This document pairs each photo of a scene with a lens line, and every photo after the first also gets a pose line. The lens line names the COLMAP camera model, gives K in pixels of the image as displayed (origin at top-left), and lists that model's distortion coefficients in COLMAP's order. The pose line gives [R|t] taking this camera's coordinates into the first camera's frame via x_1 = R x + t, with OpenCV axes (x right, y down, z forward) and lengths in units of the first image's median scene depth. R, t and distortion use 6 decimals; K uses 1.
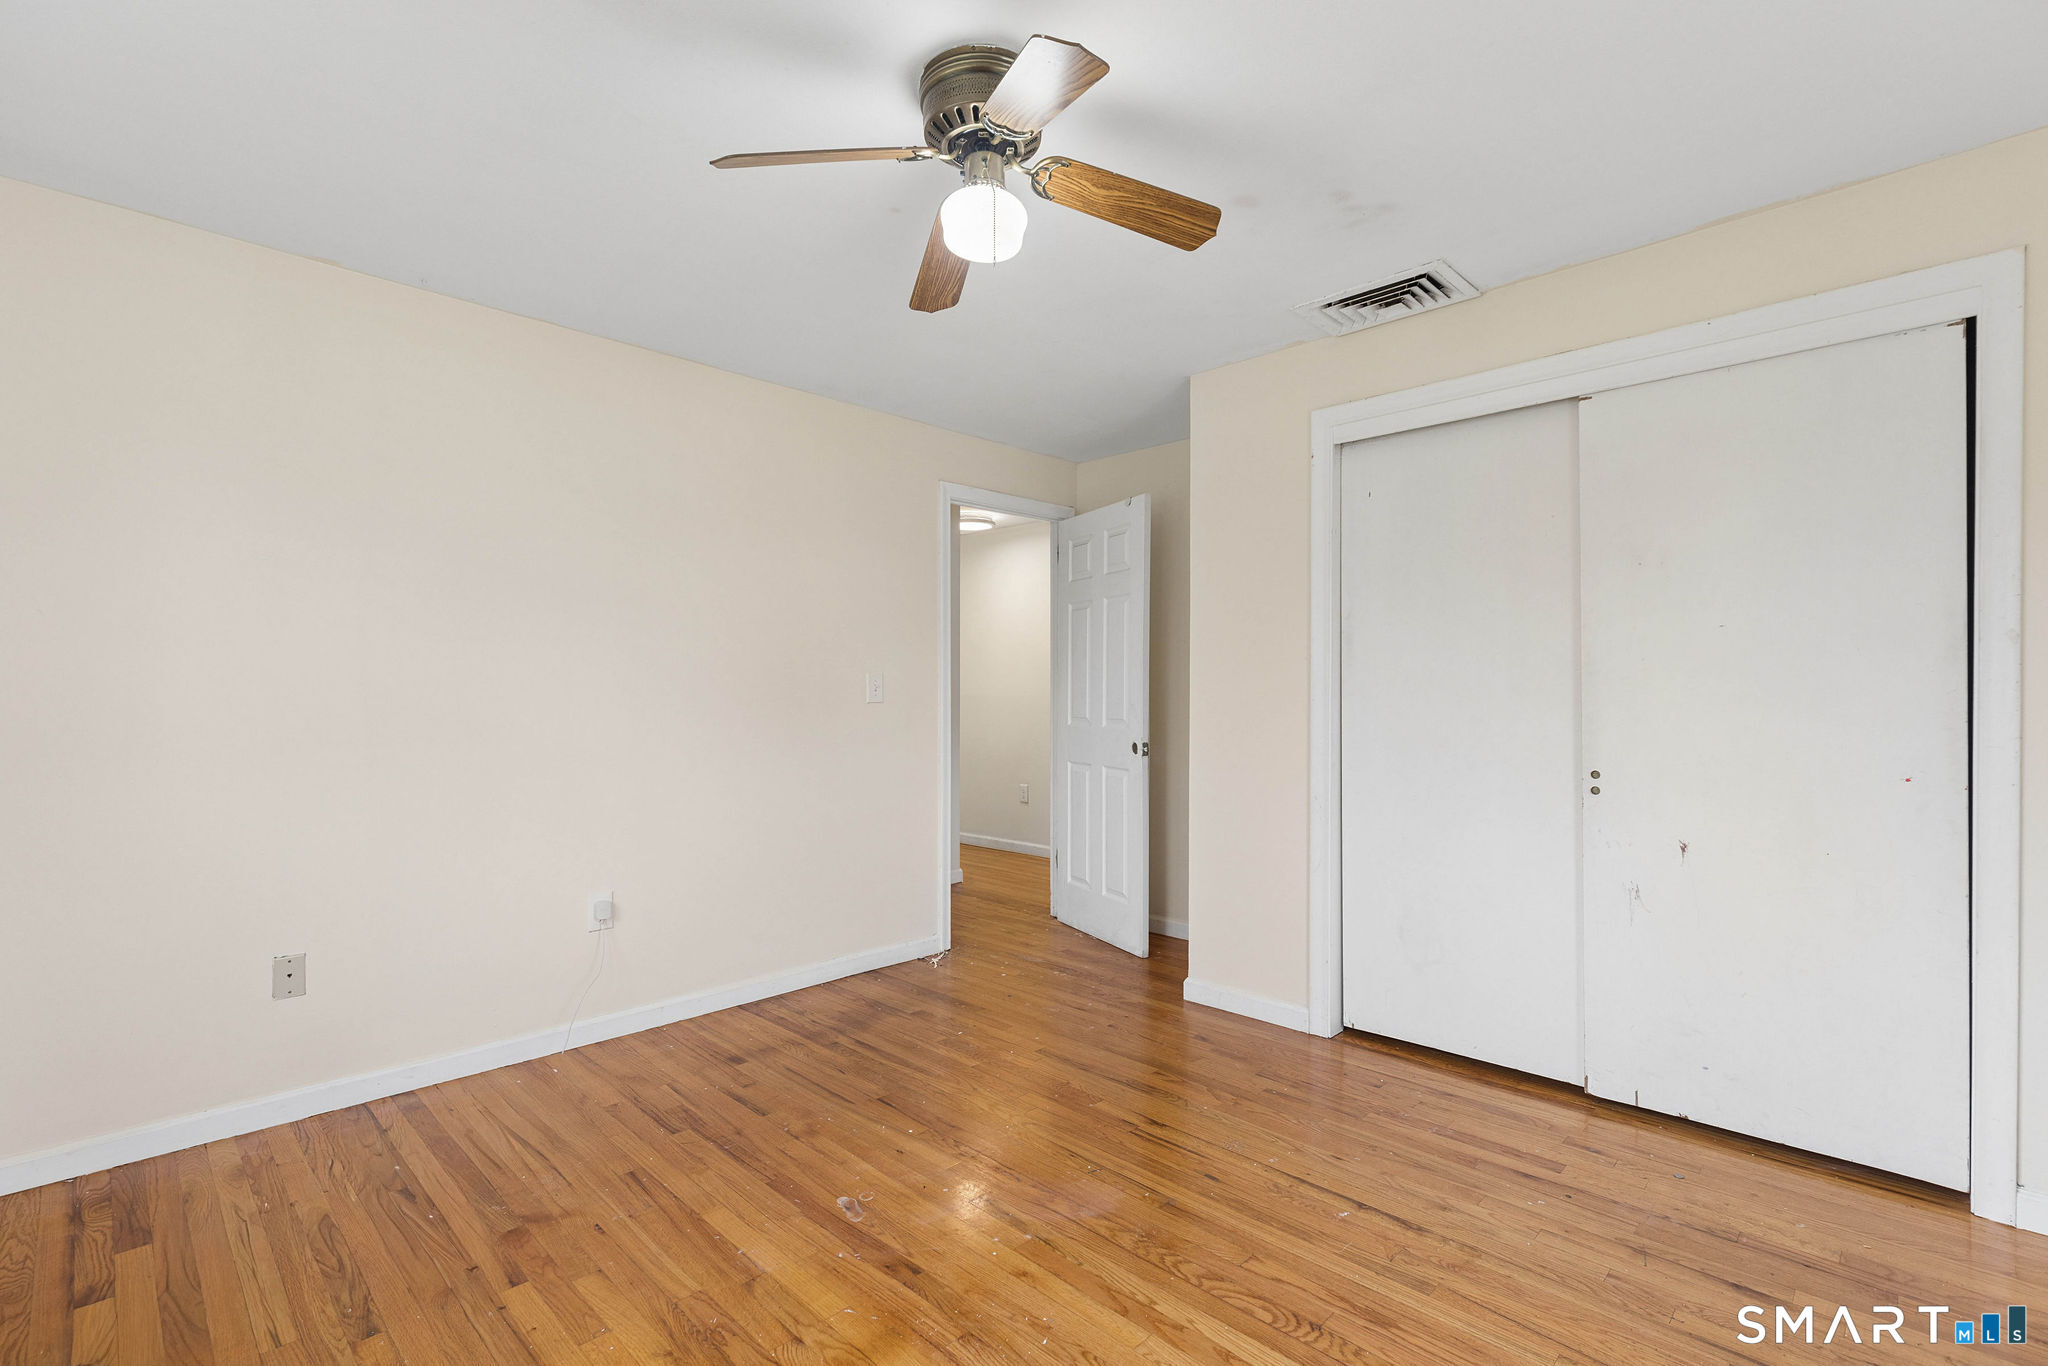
lens RADIAL K [[919.5, 0, 1030.4], [0, 919.5, 684.8], [0, 0, 1]] dist [0.005044, -0.001257]
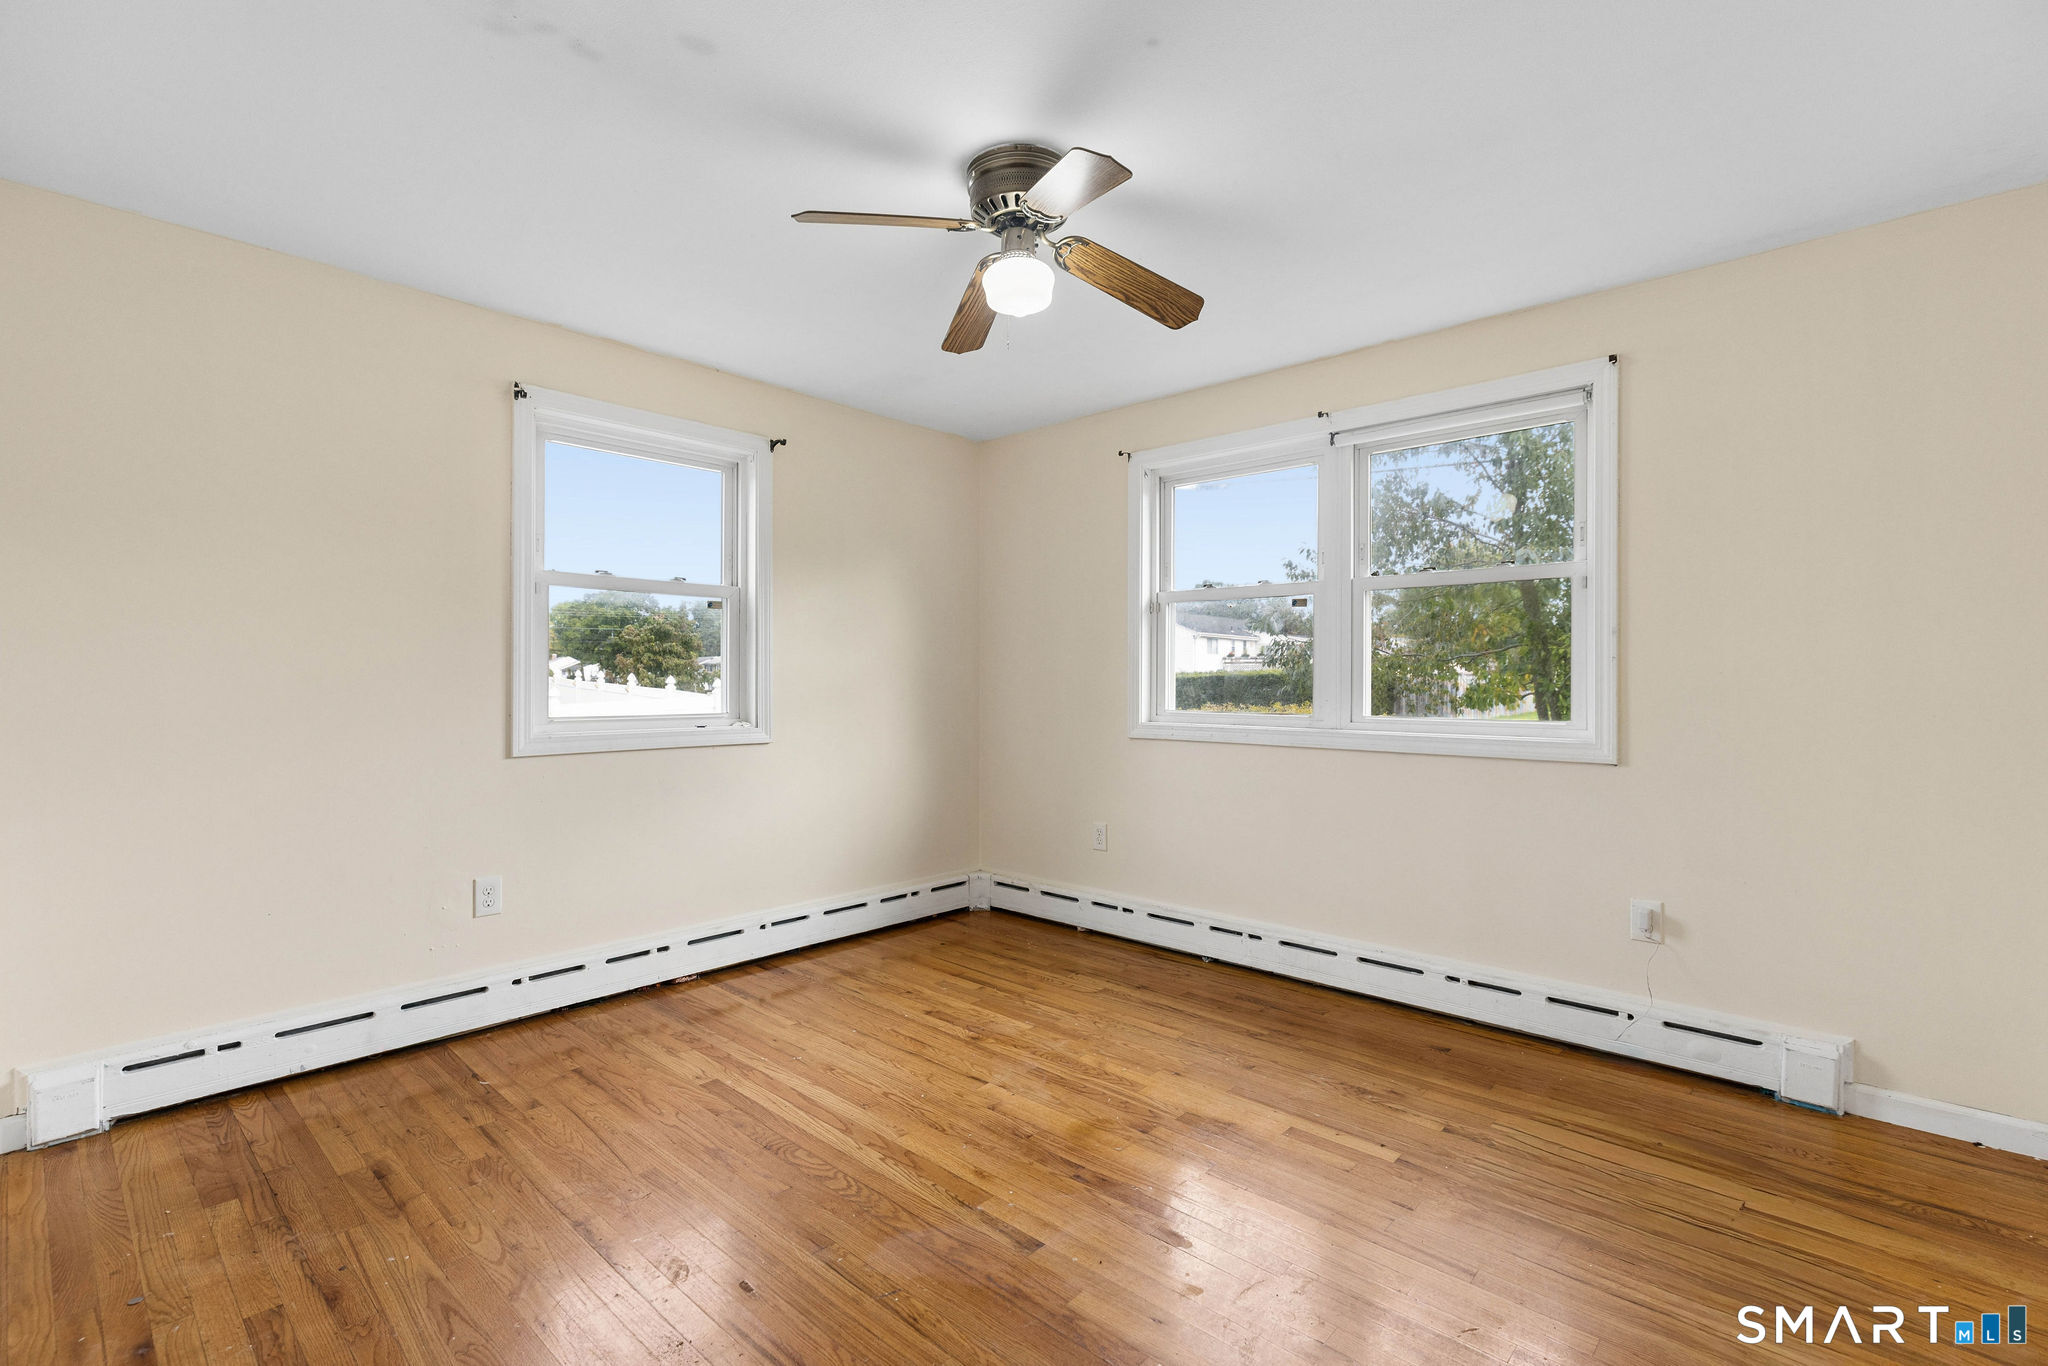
lens RADIAL K [[919.5, 0, 1014.5], [0, 919.5, 689.4], [0, 0, 1]] dist [0.005044, -0.001257]
pose [[-0.999866, -0.000290, -0.016338, -0.024587], [-0.000276, 1.000000, -0.000826, 0.025001], [0.016338, -0.000821, -0.999866, 2.062812]]
